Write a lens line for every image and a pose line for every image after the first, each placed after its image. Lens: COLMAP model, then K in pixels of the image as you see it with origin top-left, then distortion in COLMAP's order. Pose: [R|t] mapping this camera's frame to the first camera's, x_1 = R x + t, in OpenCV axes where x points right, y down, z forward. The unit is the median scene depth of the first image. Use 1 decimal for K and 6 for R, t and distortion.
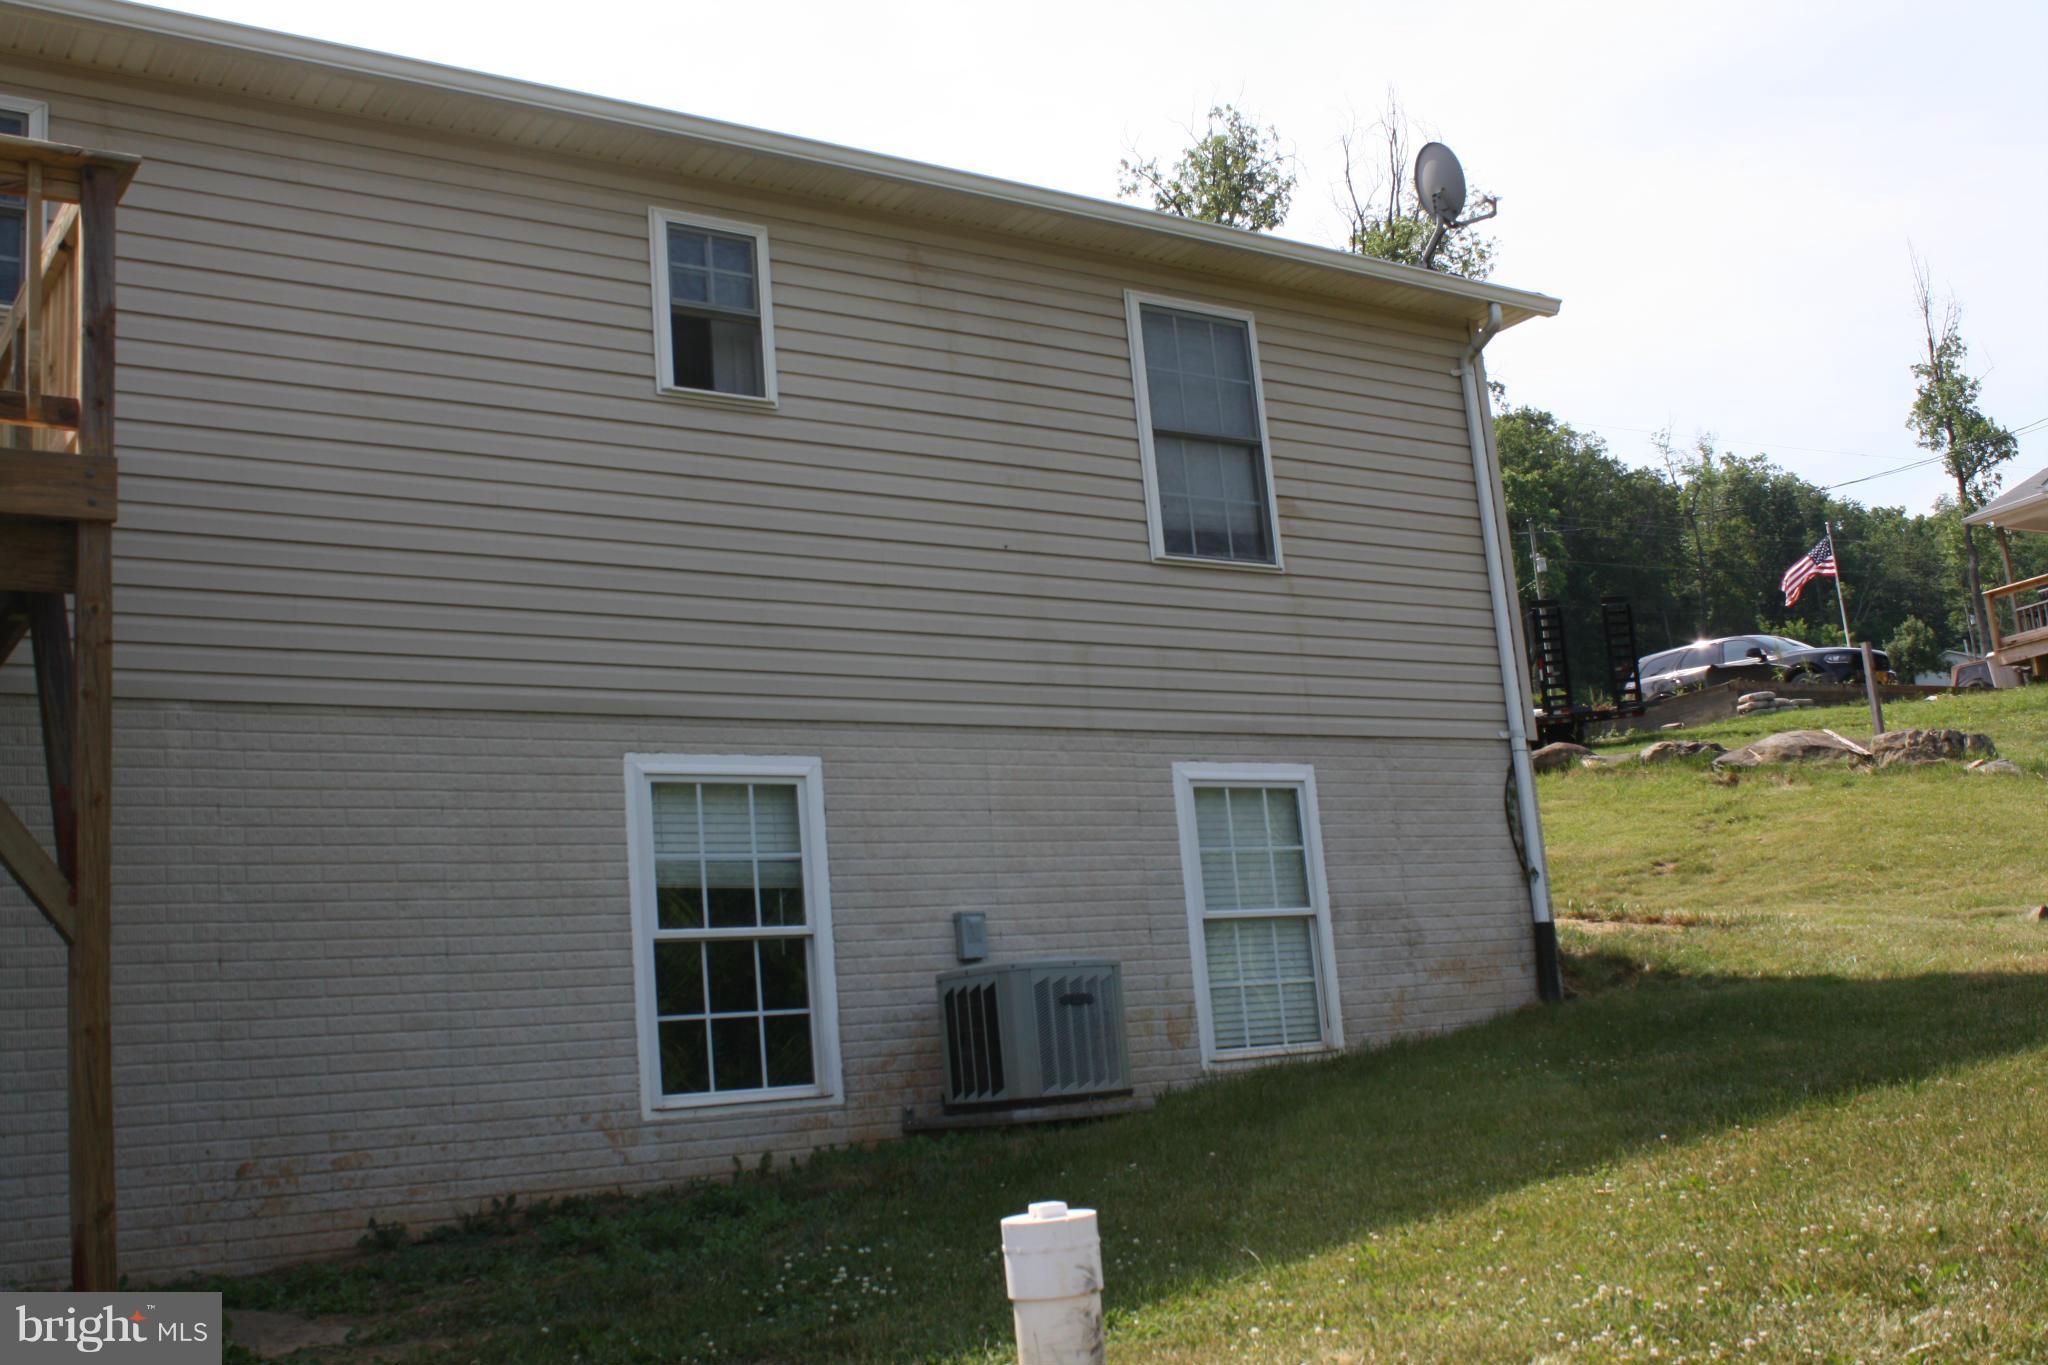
lens RADIAL K [[2058.1, 0, 1024.8], [0, 2058.1, 683.0], [0, 0, 1]] dist [-0.006021, 0.000000]
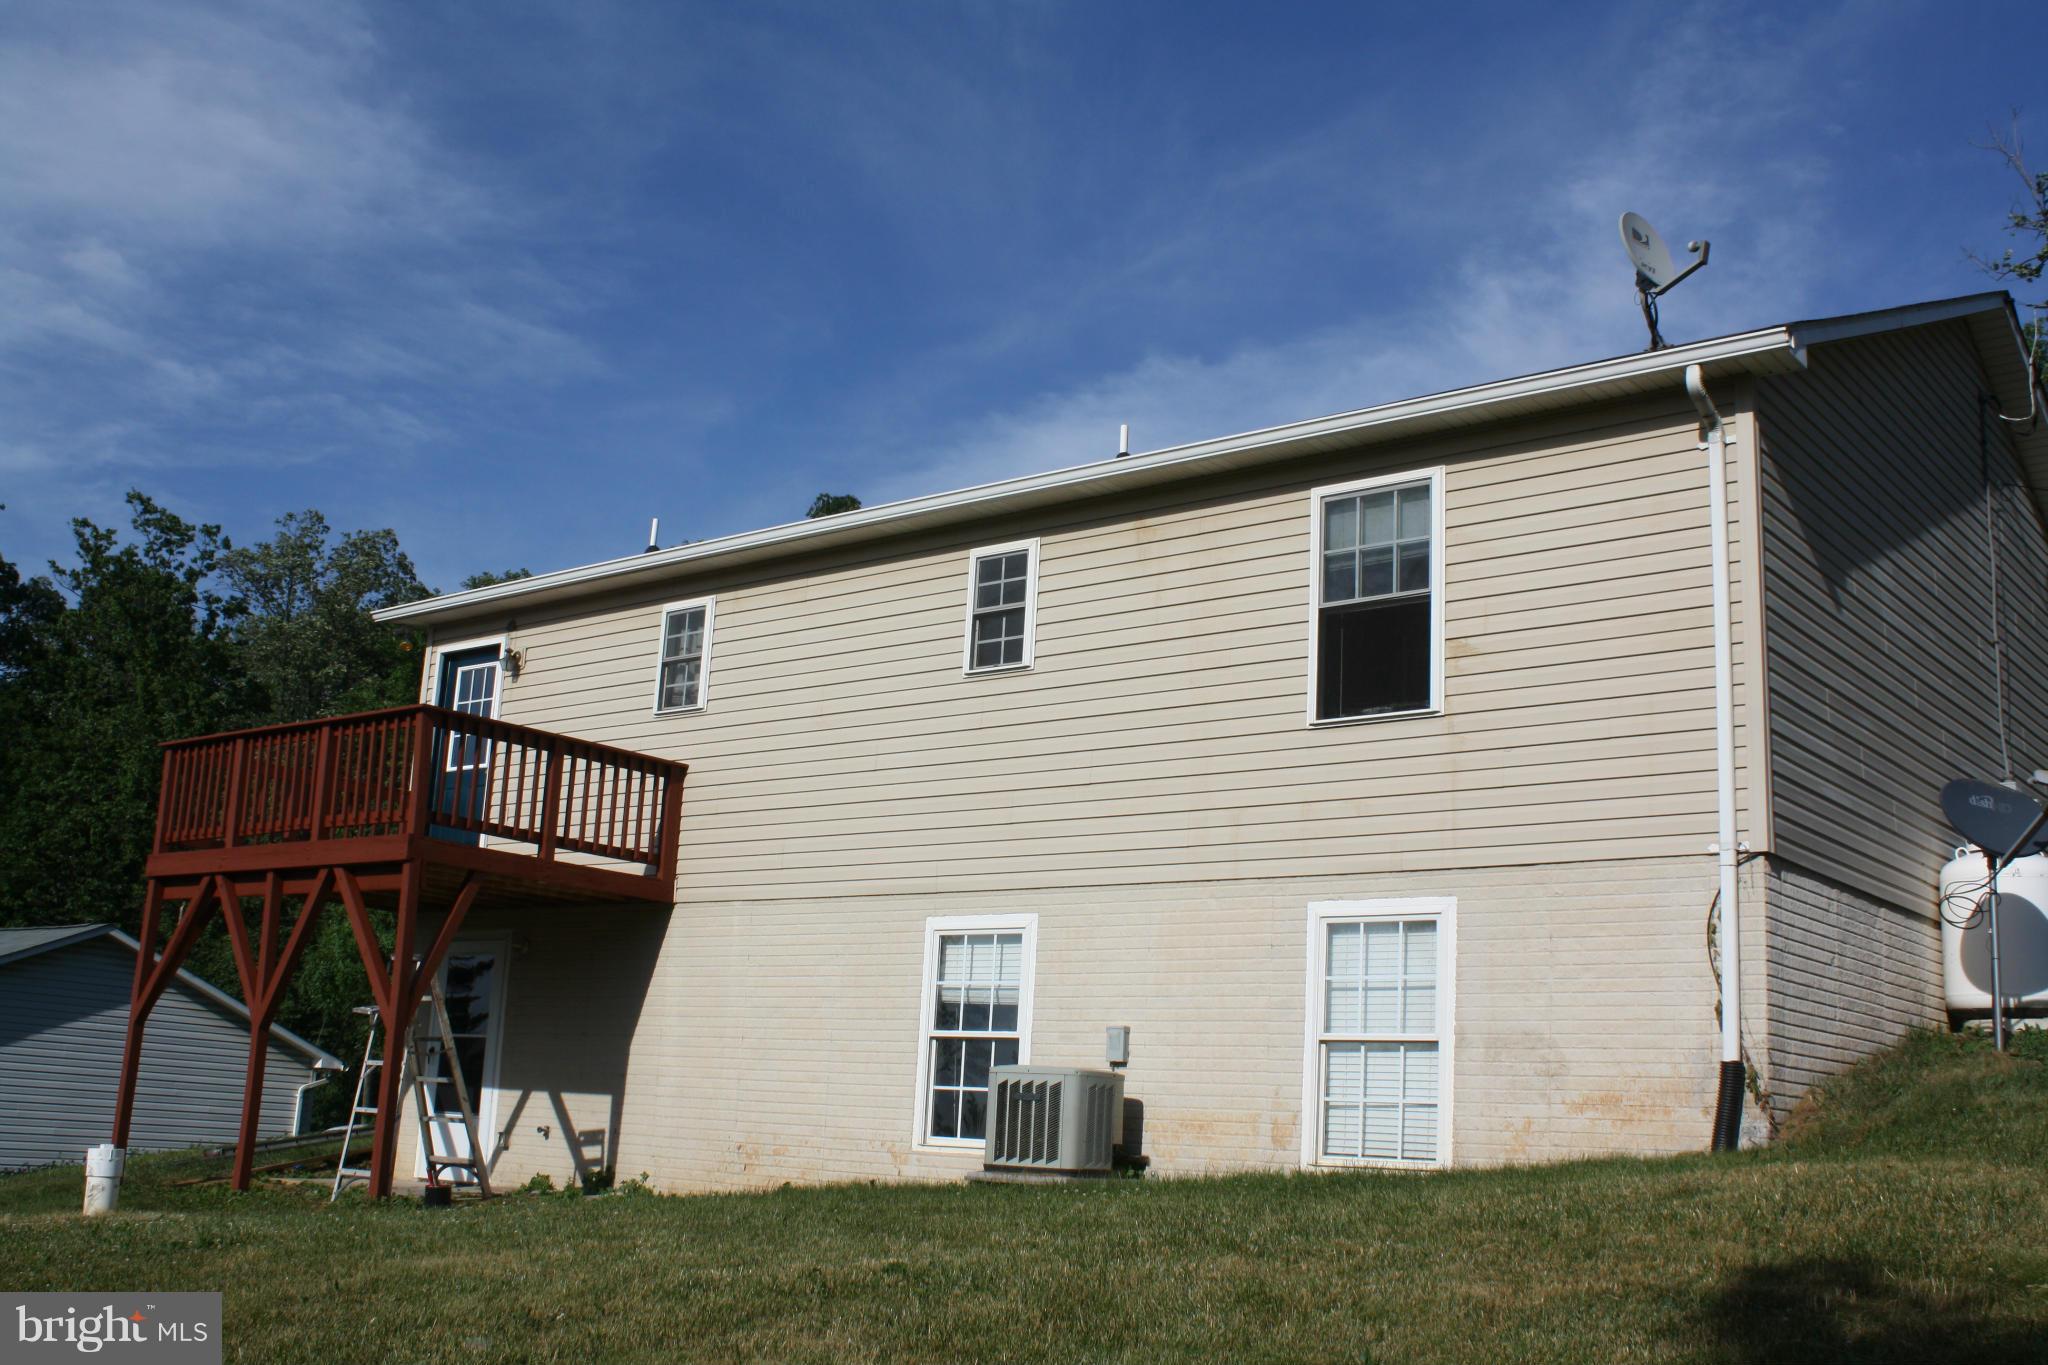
lens RADIAL K [[2058.1, 0, 1024.8], [0, 2058.1, 685.1], [0, 0, 1]] dist [-0.006021, 0.000000]
pose [[0.303818, -0.103288, -0.947115, 1.192322], [0.112951, 0.991000, -0.071841, -0.018245], [0.946011, -0.085151, 0.312750, 0.523260]]
